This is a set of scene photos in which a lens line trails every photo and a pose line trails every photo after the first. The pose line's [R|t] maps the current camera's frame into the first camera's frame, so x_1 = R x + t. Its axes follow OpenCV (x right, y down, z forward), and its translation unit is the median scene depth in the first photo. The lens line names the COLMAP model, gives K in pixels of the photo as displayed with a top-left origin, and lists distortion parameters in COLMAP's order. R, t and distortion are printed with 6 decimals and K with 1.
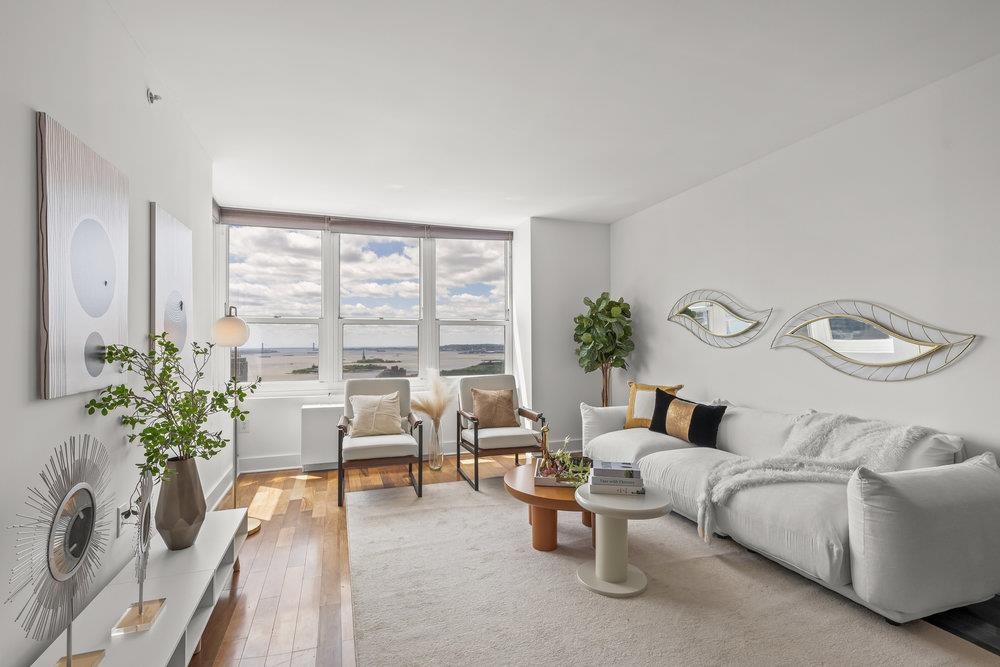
lens RADIAL K [[455.4, 0, 495.5], [0, 455.4, 337.1], [0, 0, 1]] dist [0.007433, -0.000284]
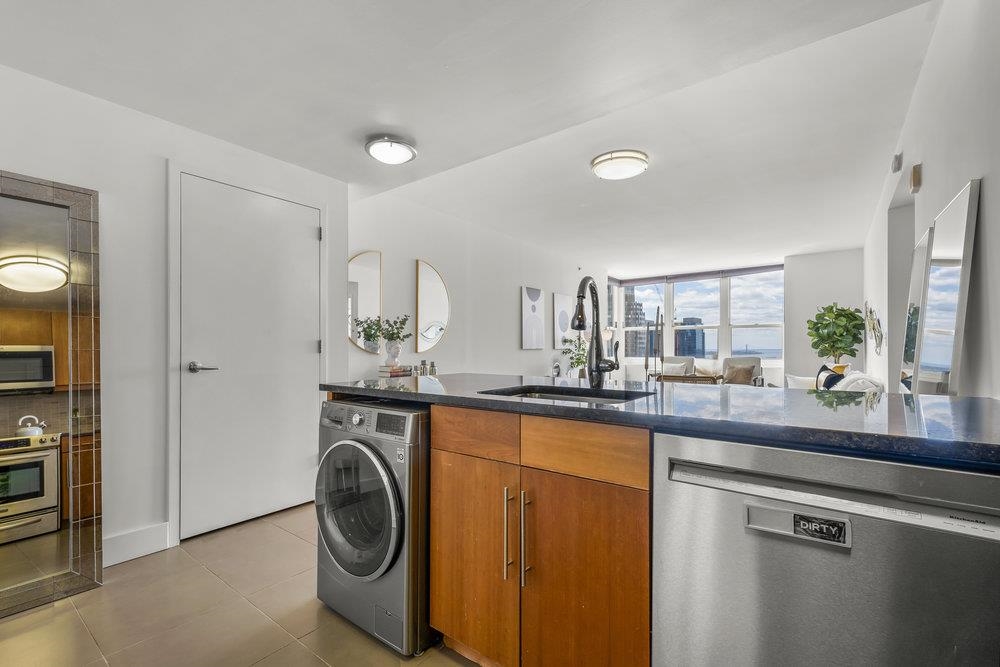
lens RADIAL K [[430.9, 0, 496.7], [0, 430.9, 342.8], [0, 0, 1]] dist [0.003356, 0.000262]
pose [[0.543199, -0.004924, -0.839589, 1.007424], [0.012349, 0.999921, 0.002125, 0.017549], [0.839513, -0.011522, 0.543217, -0.802745]]
